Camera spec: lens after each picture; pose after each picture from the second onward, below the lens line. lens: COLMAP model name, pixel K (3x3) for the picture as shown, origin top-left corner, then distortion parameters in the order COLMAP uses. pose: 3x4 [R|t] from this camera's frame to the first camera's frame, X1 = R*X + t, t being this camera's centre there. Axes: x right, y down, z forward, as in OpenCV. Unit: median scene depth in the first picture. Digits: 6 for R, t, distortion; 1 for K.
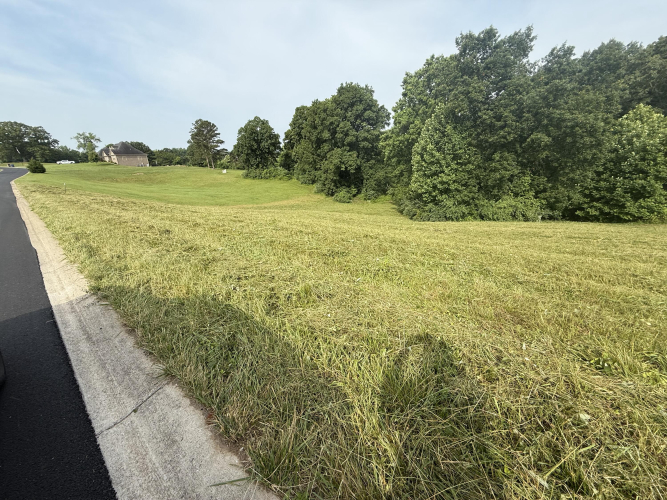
lens RADIAL K [[264.7, 0, 332.1], [0, 264.7, 249.6], [0, 0, 1]] dist [0.000242, -0.000296]
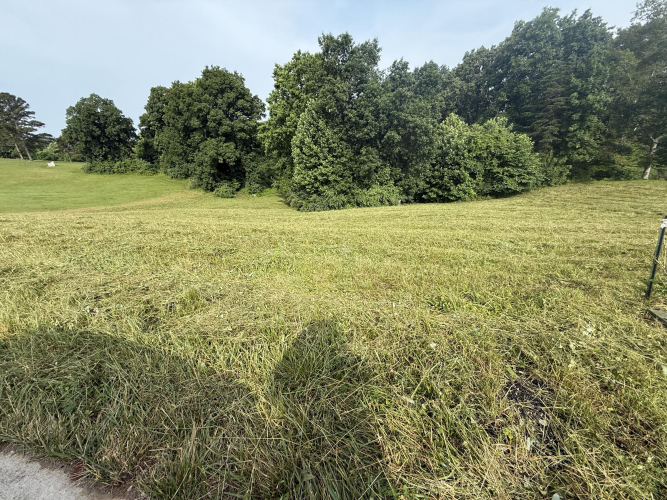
lens RADIAL K [[264.7, 0, 332.4], [0, 264.7, 249.6], [0, 0, 1]] dist [0.000242, -0.000296]
pose [[0.913436, -0.126449, 0.386841, 0.001377], [0.116563, 0.991973, 0.049016, 0.001176], [-0.389934, 0.000318, 0.920843, -0.002721]]
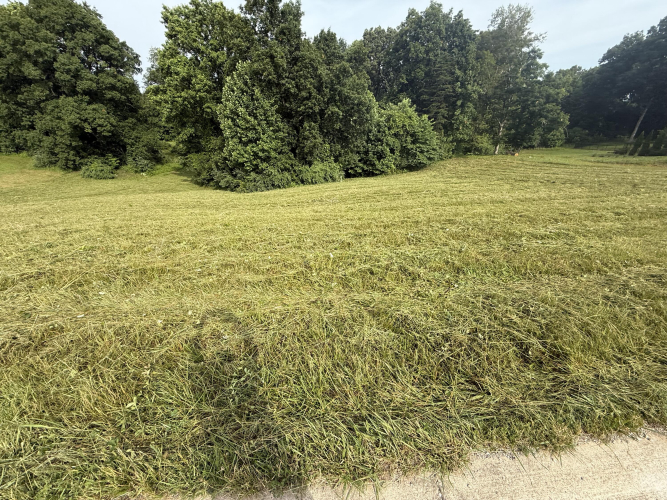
lens RADIAL K [[264.7, 0, 332.1], [0, 264.7, 249.6], [0, 0, 1]] dist [0.000242, -0.000296]
pose [[0.677195, -0.275771, 0.682170, -0.188374], [0.188459, 0.961191, 0.201482, -0.051166], [-0.711259, -0.007881, 0.702886, 0.129943]]
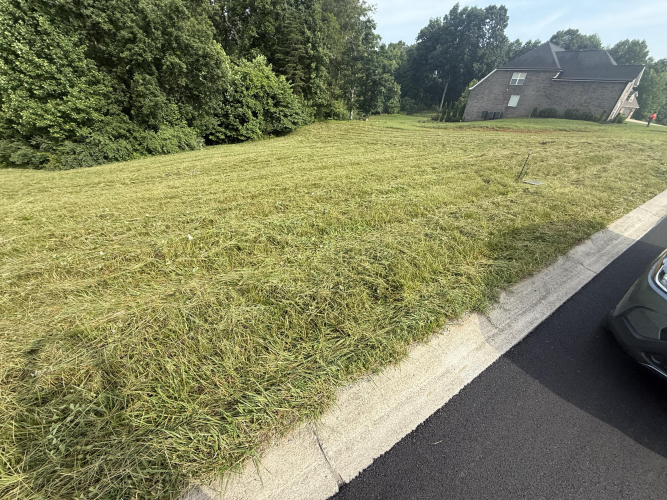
lens RADIAL K [[264.7, 0, 332.3], [0, 264.7, 249.4], [0, 0, 1]] dist [0.000242, -0.000296]
pose [[0.281351, -0.445622, 0.849861, -0.181588], [0.216626, 0.892269, 0.396143, -0.049184], [-0.934834, 0.072647, 0.347574, 0.124460]]
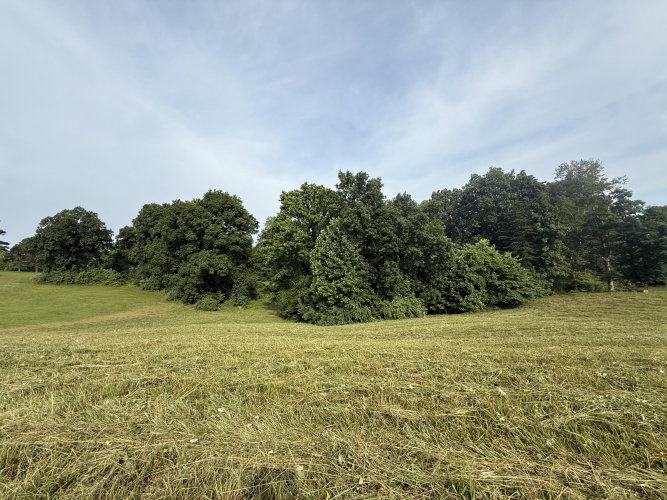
lens RADIAL K [[264.7, 0, 332.1], [0, 264.7, 249.6], [0, 0, 1]] dist [0.000242, -0.000296]
pose [[0.845477, 0.061198, 0.530493, -0.200926], [0.143859, 0.930584, -0.336628, -0.044263], [-0.514269, 0.360928, 0.777983, 0.169676]]
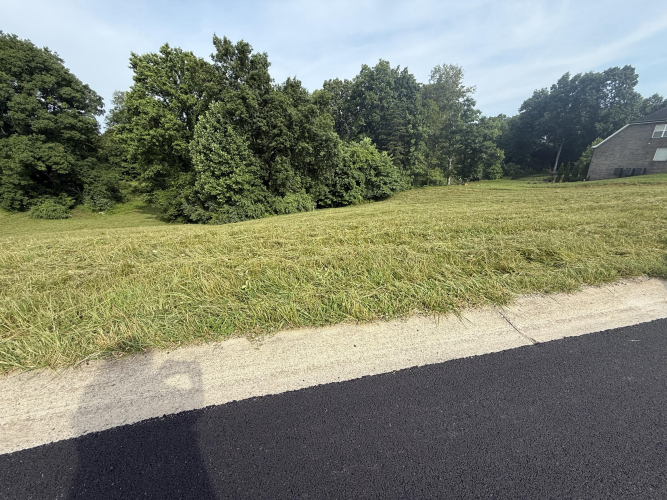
lens RADIAL K [[264.7, 0, 332.1], [0, 264.7, 250.1], [0, 0, 1]] dist [0.000242, -0.000296]
pose [[0.576326, -0.216332, 0.788067, -0.229352], [0.227493, 0.968679, 0.099542, -0.024607], [-0.784918, 0.121911, 0.607488, 0.141674]]
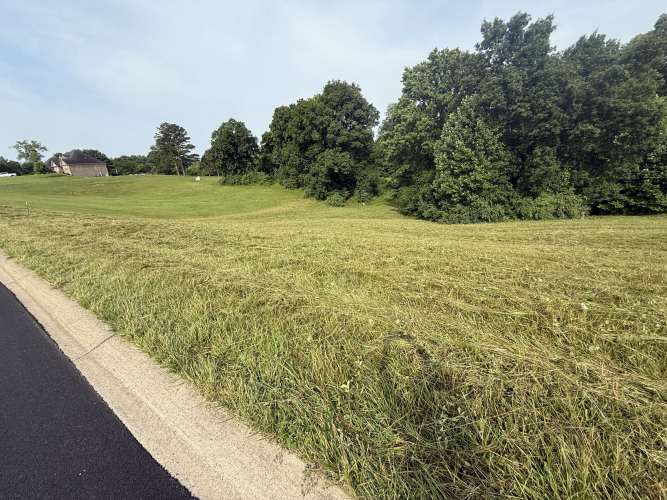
lens RADIAL K [[264.7, 0, 331.6], [0, 264.7, 249.4], [0, 0, 1]] dist [0.000242, -0.000296]
pose [[0.992792, -0.065489, 0.100378, -0.195486], [0.066394, 0.997777, -0.005696, -0.046447], [-0.099781, 0.012319, 0.994933, 0.141210]]
